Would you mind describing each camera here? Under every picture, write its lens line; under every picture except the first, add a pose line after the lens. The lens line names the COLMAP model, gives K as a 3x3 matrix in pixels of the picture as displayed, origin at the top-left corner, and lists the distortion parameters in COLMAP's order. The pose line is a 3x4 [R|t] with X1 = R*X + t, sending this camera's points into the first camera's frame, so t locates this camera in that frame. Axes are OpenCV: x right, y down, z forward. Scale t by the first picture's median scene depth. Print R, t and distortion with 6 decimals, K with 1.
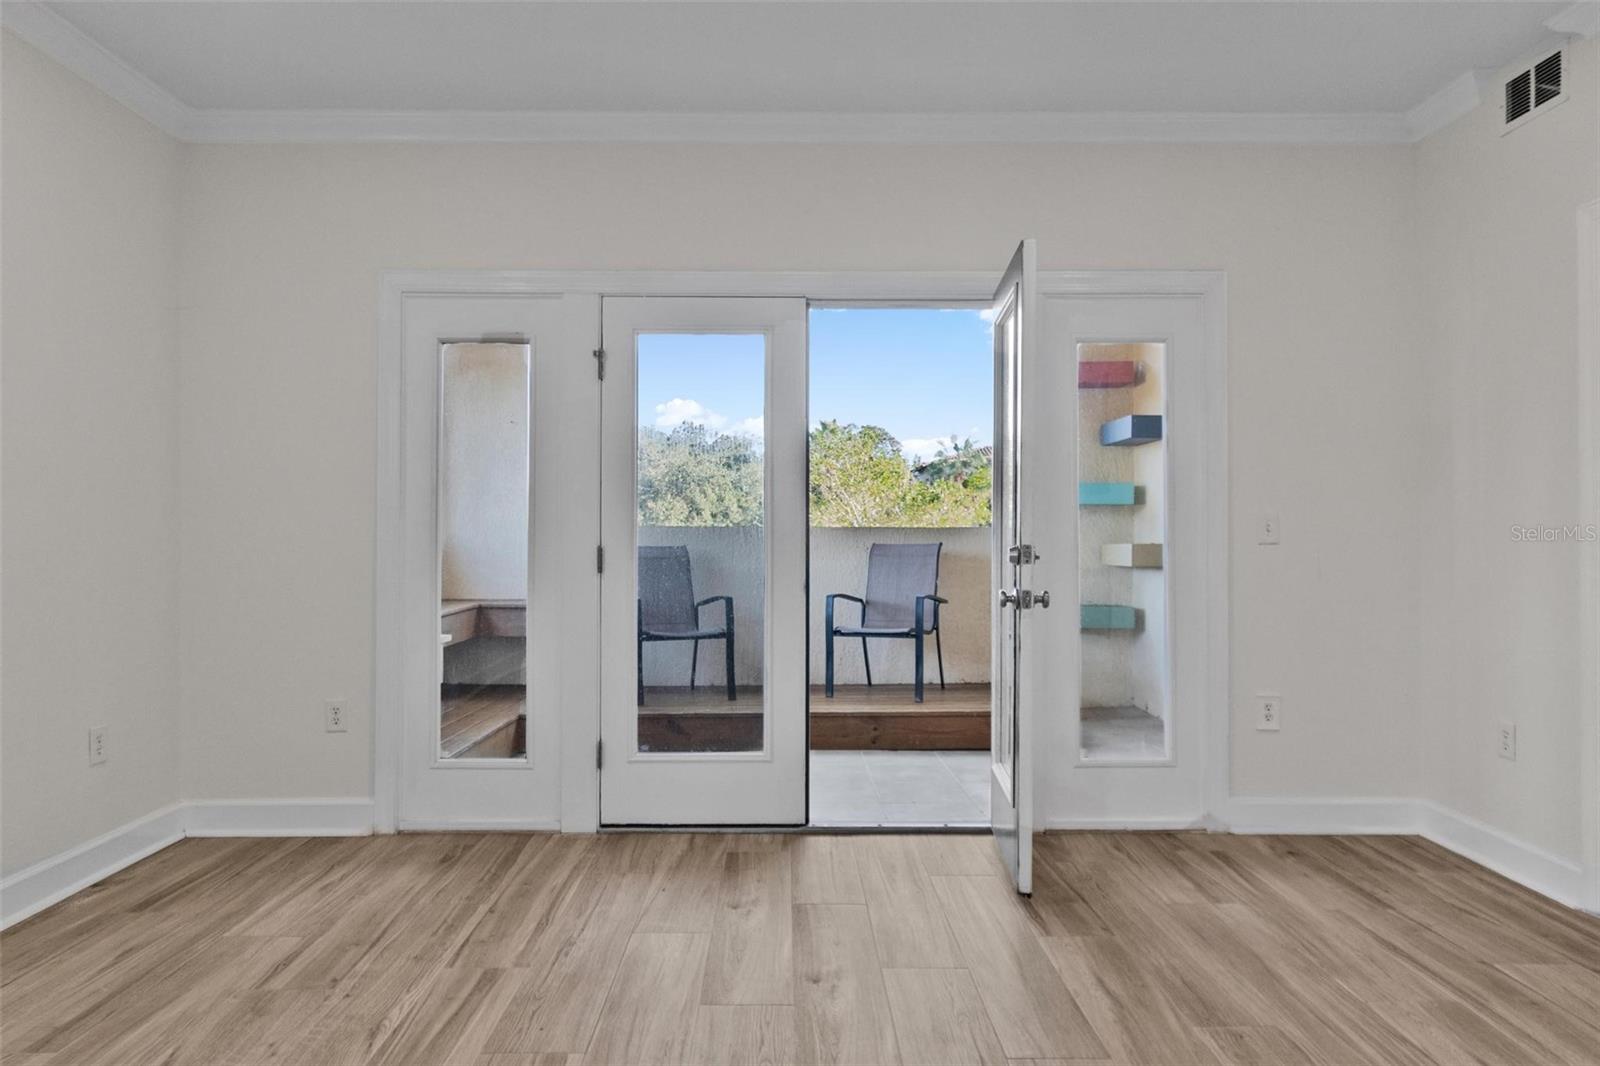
lens RADIAL K [[1029.3, 0, 800.0], [0, 1029.3, 533.0], [0, 0, 1]] dist [0.000429, 0.000044]
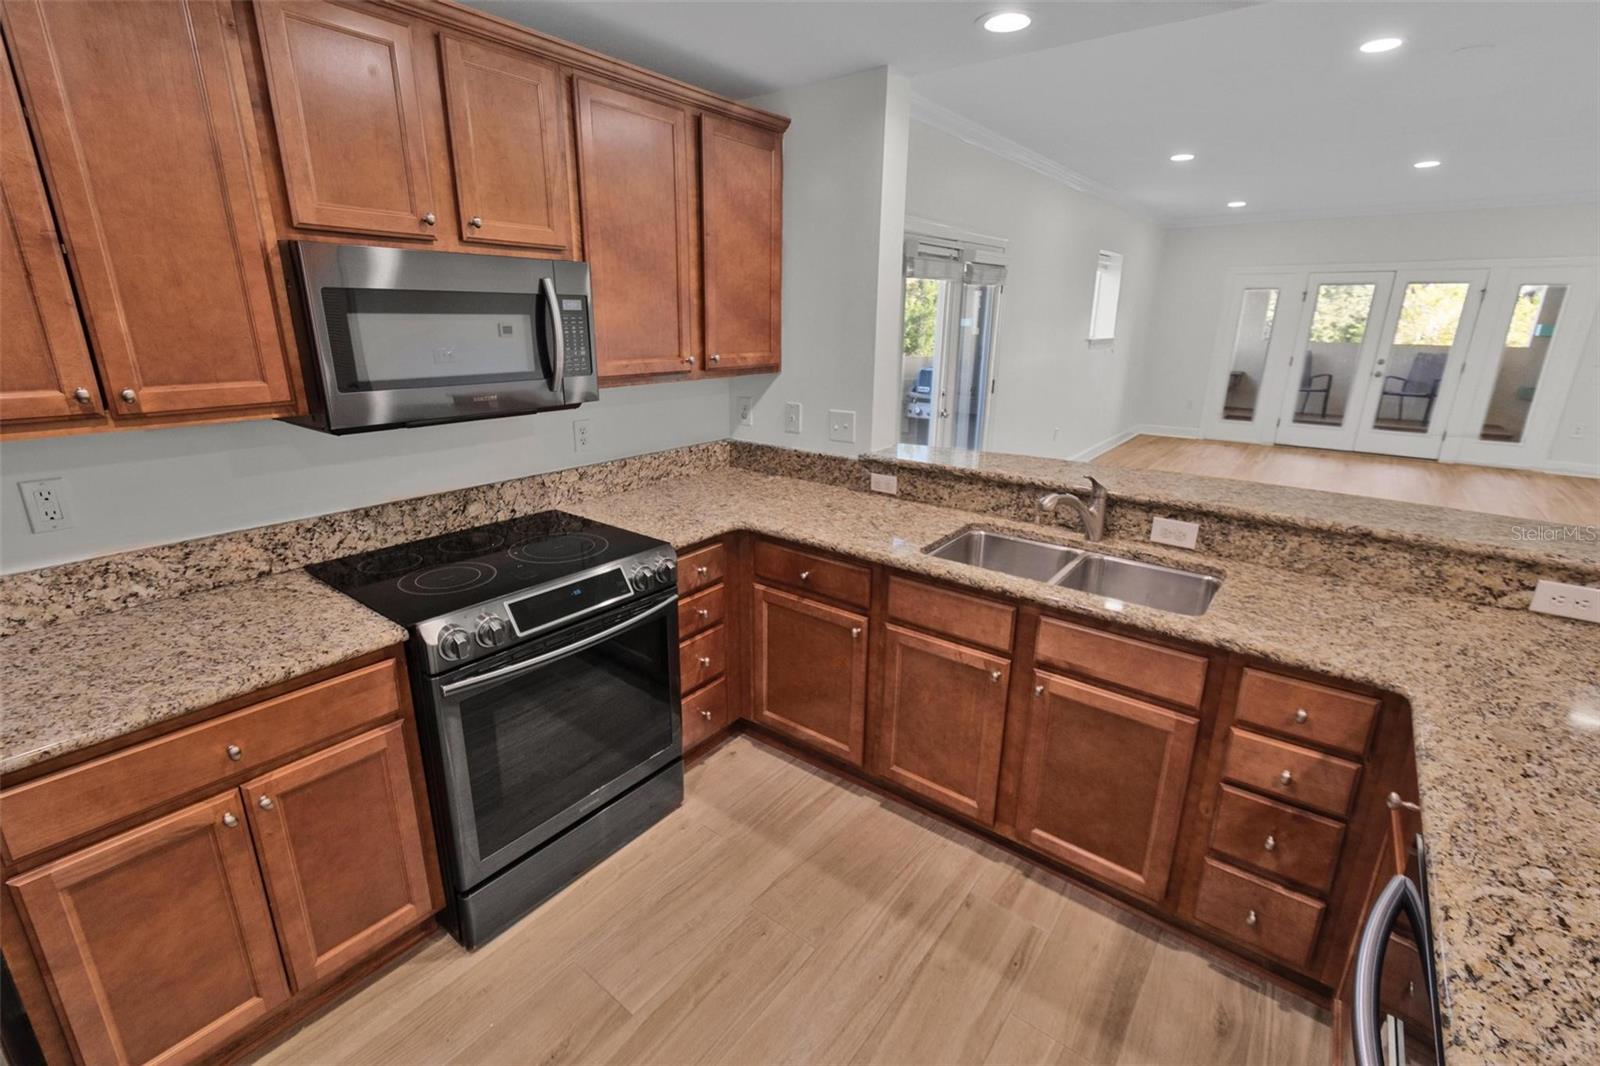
lens RADIAL K [[719.8, 0, 800.0], [0, 719.8, 533.0], [0, 0, 1]] dist [0.001567, -0.000424]
pose [[0.783441, 0.180667, -0.594626, 0.043201], [0.000511, 0.956623, 0.291327, -0.120727], [0.621466, -0.228542, 0.749365, -1.791309]]
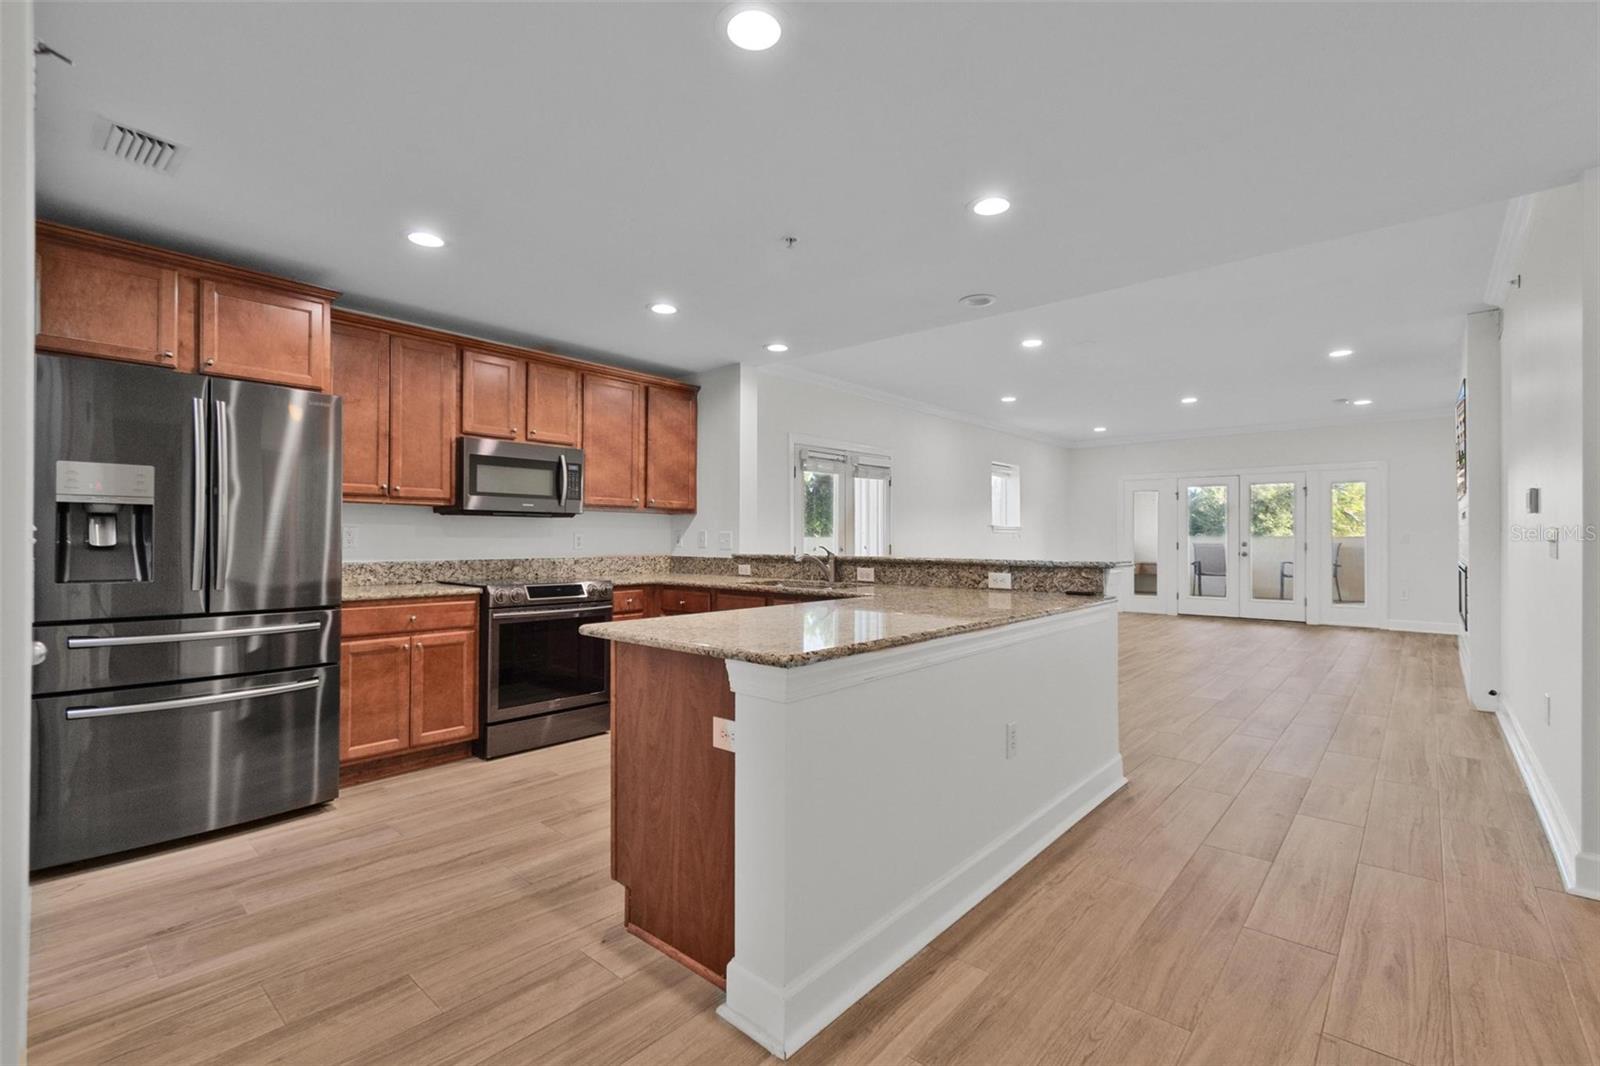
lens RADIAL K [[701.0, 0, 787.4], [0, 701.0, 527.7], [0, 0, 1]] dist [-0.007018, -0.000726]
pose [[0.737722, -0.012051, -0.674997, 0.522447], [0.006052, 0.999919, -0.011238, -0.025612], [0.675078, 0.004205, 0.737734, -2.028468]]
